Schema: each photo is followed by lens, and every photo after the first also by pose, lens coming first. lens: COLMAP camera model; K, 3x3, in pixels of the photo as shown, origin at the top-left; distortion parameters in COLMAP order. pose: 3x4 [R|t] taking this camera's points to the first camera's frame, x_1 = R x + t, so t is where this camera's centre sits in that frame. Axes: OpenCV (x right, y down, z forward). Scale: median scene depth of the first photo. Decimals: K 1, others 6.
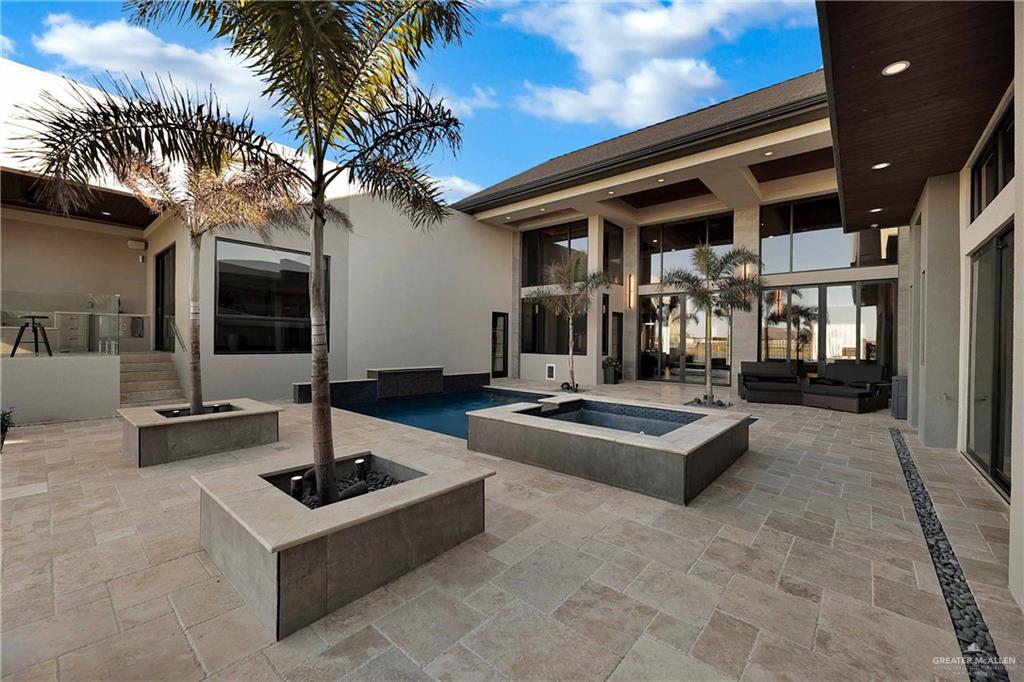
lens RADIAL K [[415.2, 0, 509.2], [0, 415.2, 340.3], [0, 0, 1]] dist [-0.001293, -0.000592]
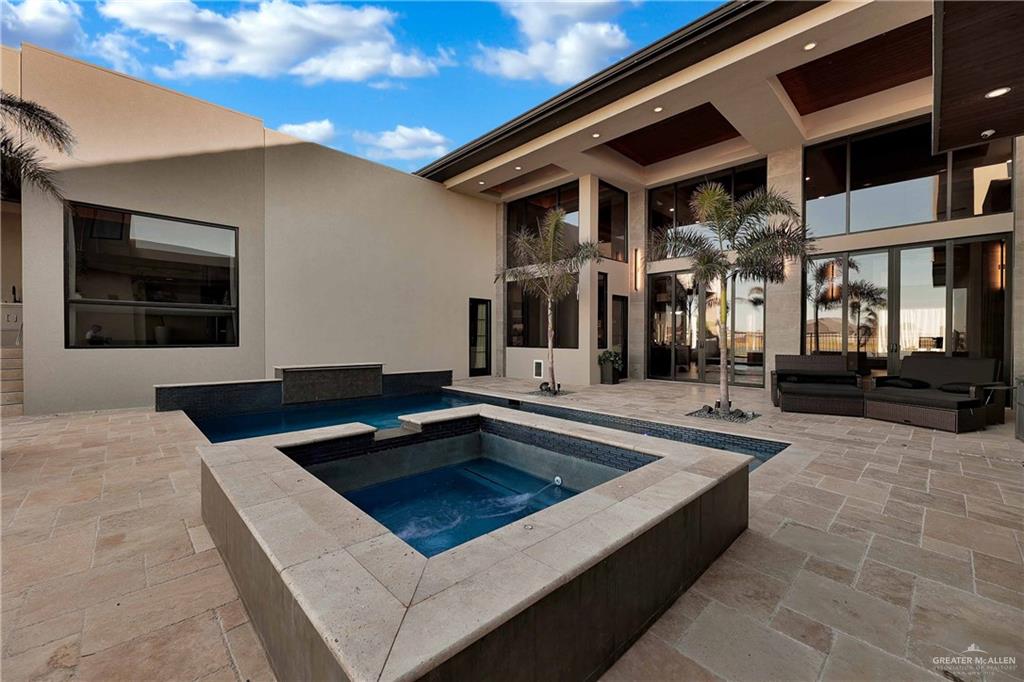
lens RADIAL K [[415.2, 0, 509.2], [0, 415.2, 340.3], [0, 0, 1]] dist [-0.001293, -0.000592]
pose [[0.995653, -0.008715, -0.092732, 0.129330], [0.009432, 0.999929, 0.007292, 0.012969], [0.092662, -0.008135, 0.995664, 0.183562]]
